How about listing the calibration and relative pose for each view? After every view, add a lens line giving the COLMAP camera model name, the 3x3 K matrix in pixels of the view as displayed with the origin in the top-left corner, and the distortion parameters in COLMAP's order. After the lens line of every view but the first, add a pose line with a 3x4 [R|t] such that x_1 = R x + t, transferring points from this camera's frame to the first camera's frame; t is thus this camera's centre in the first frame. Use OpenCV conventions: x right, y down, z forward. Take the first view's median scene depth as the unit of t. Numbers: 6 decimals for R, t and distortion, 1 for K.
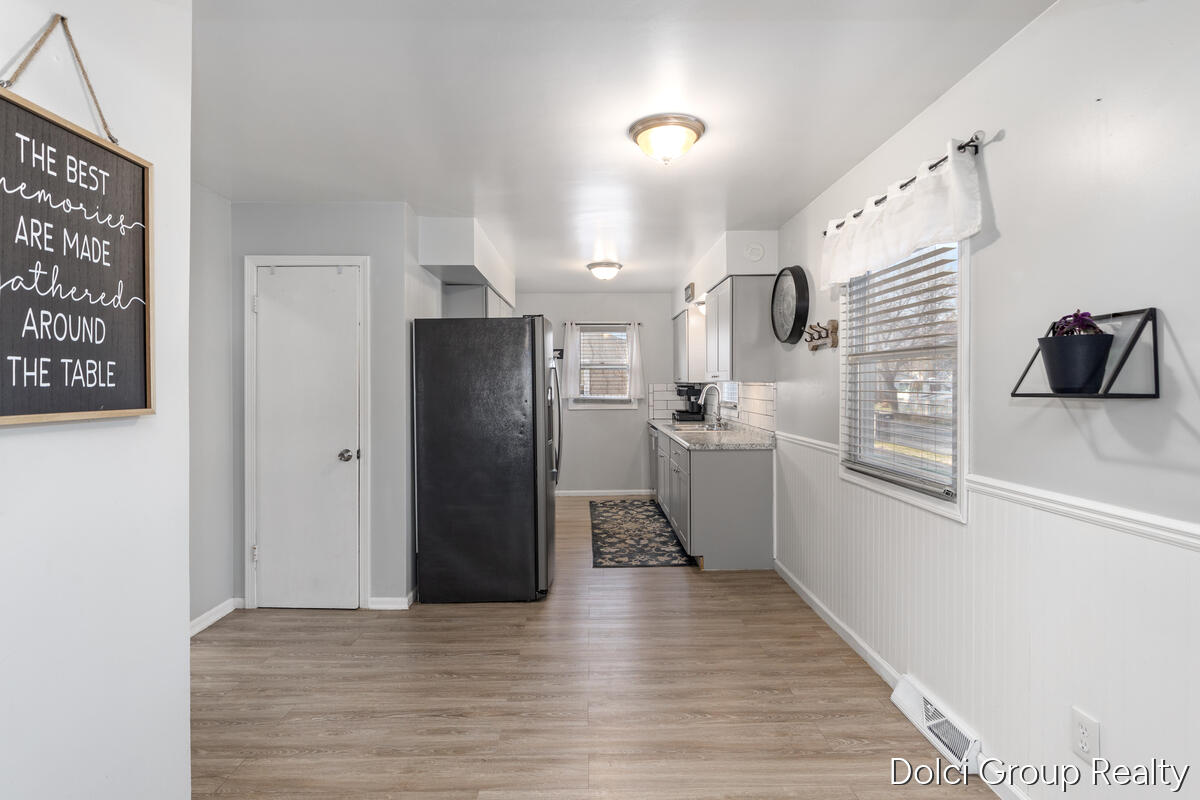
lens RADIAL K [[598.4, 0, 600.8], [0, 598.4, 387.1], [0, 0, 1]] dist [0.002905, 0.000251]
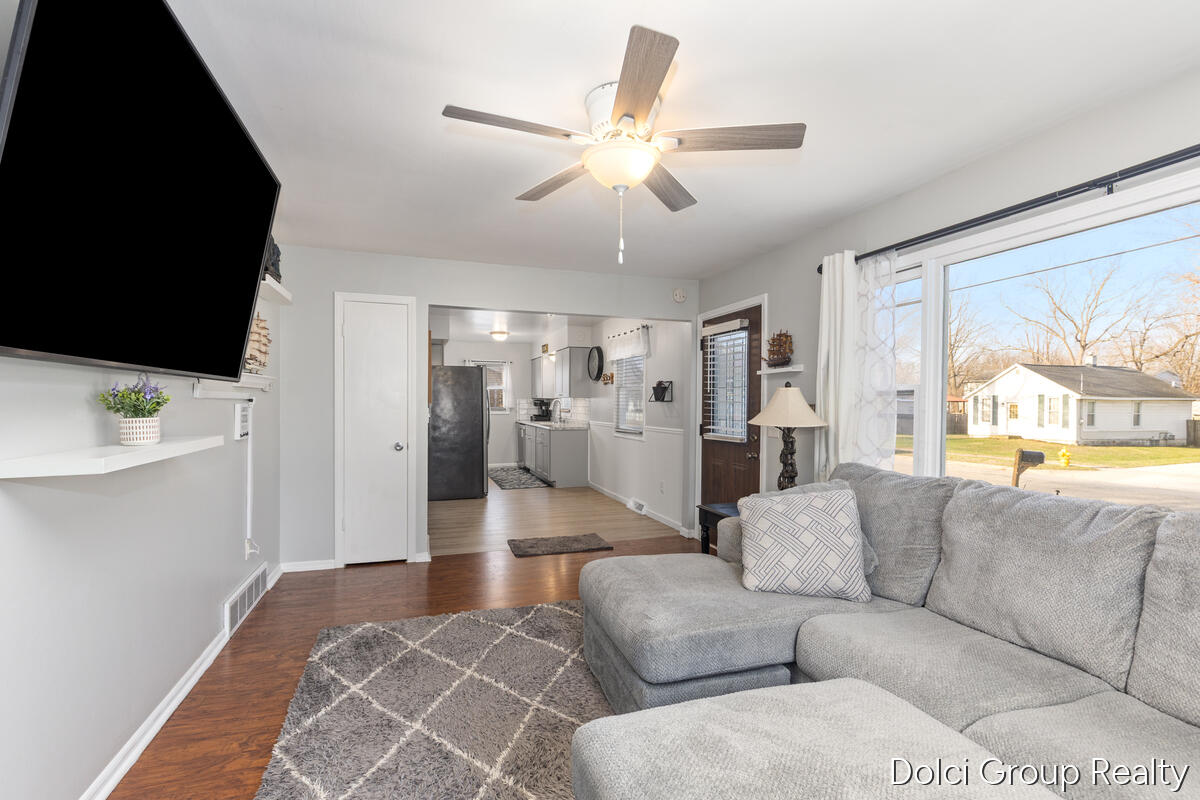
lens RADIAL K [[549.5, 0, 600.7], [0, 549.5, 402.1], [0, 0, 1]] dist [0.001809, 0.000025]
pose [[0.955440, 0.006812, 0.295107, -0.241703], [-0.006137, 0.999976, -0.003213, 0.012007], [-0.295122, 0.001259, 0.955459, -0.859877]]
